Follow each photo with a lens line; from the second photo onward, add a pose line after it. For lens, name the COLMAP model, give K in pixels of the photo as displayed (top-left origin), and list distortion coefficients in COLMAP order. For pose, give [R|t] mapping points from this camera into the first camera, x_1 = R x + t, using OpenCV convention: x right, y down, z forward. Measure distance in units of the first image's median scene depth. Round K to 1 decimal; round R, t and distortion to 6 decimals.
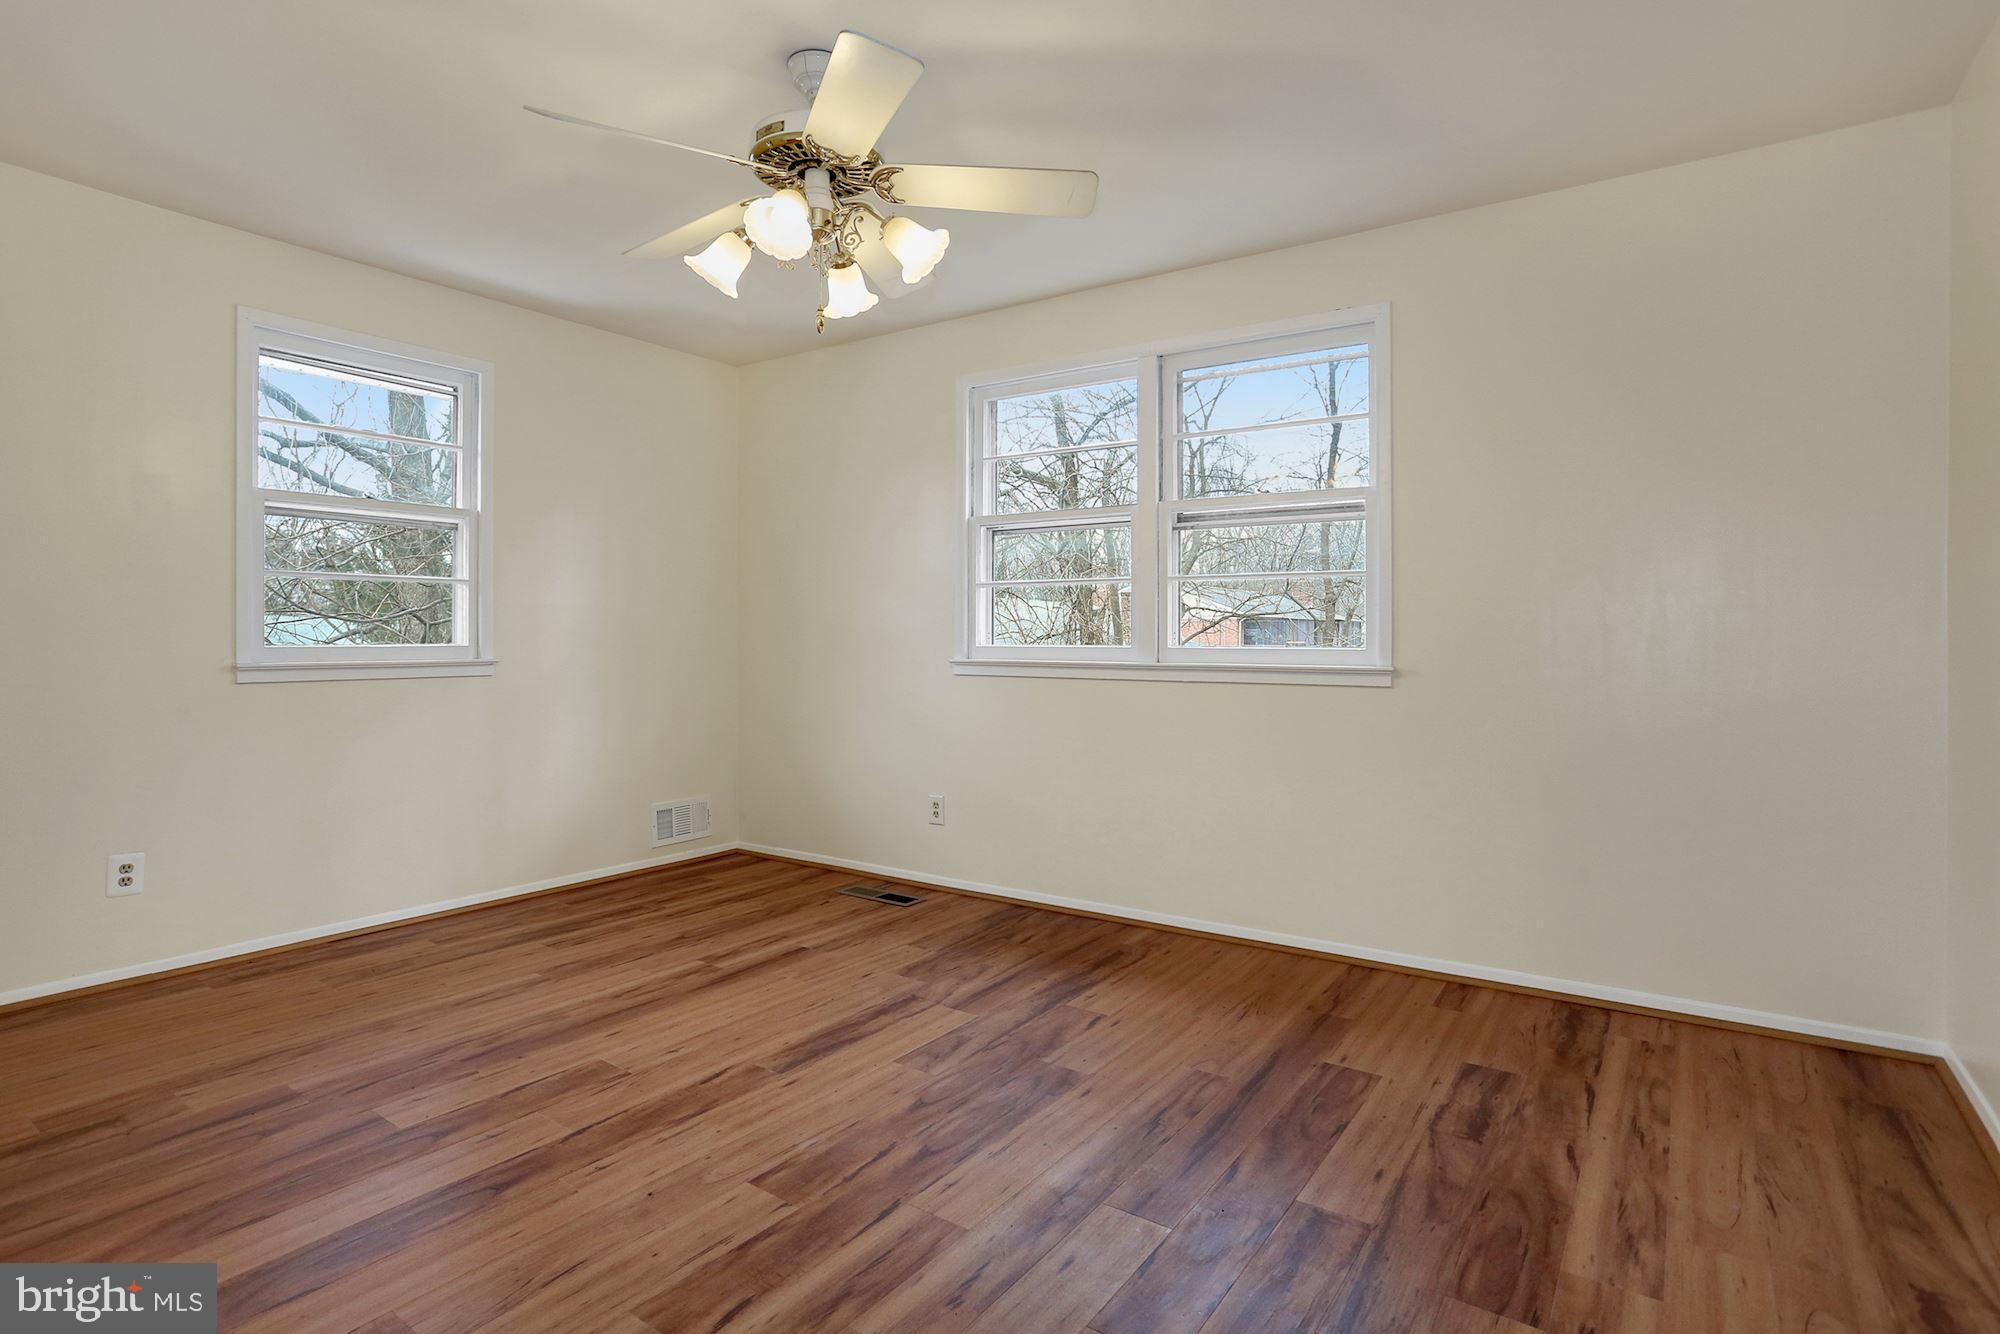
lens RADIAL K [[996.4, 0, 972.5], [0, 996.4, 653.4], [0, 0, 1]] dist [-0.056869, 0.029455]
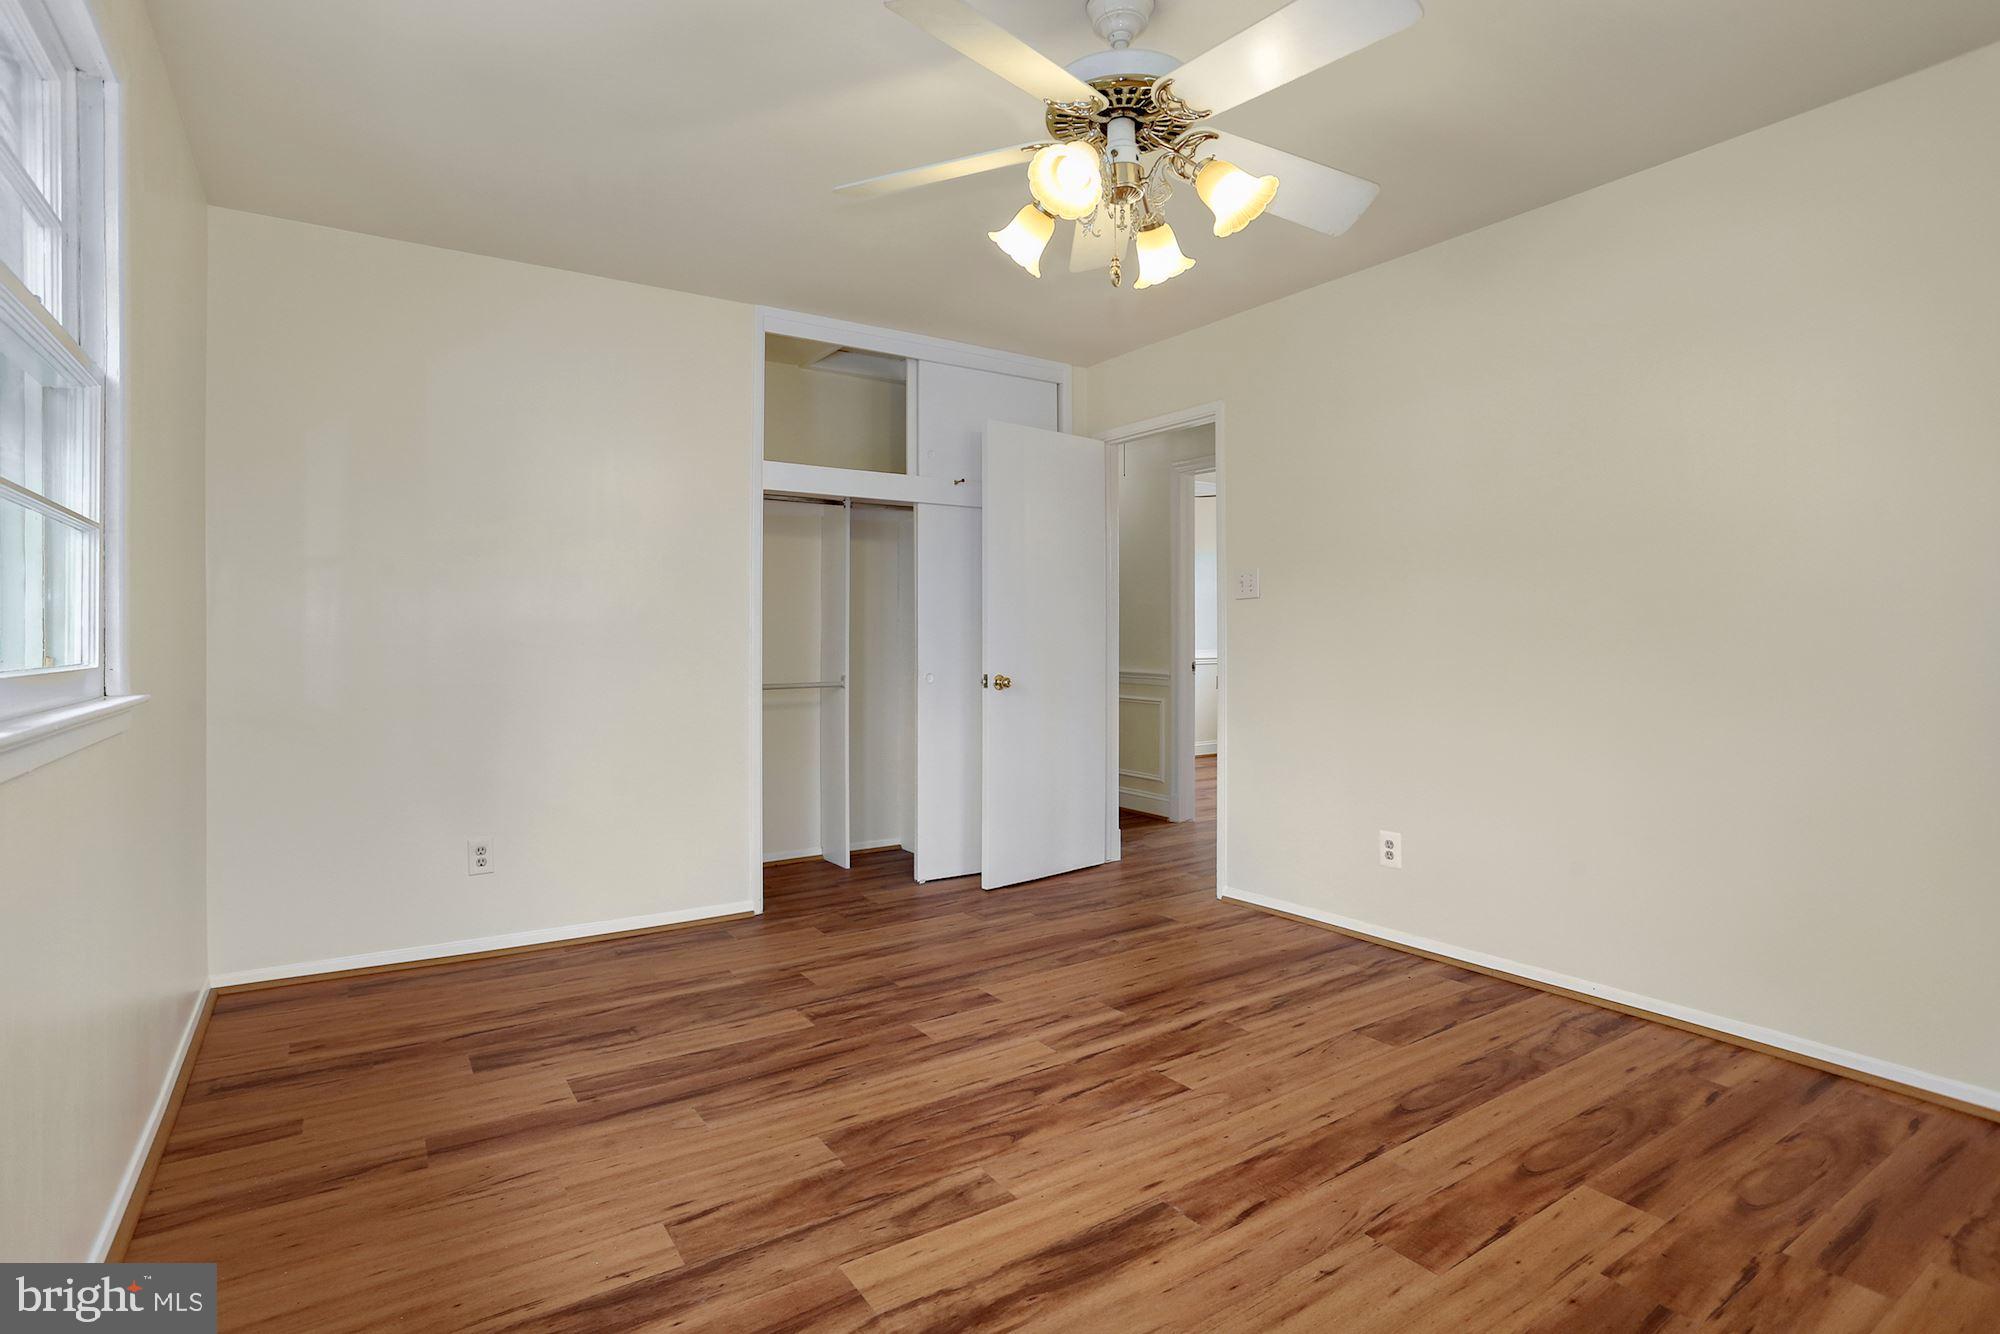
lens RADIAL K [[996.4, 0, 972.5], [0, 996.4, 653.4], [0, 0, 1]] dist [-0.056869, 0.029455]
pose [[-0.929542, -0.004207, 0.368691, -0.360080], [0.008428, 0.999431, 0.032655, -0.037813], [-0.368619, 0.033462, -0.928978, 1.878391]]
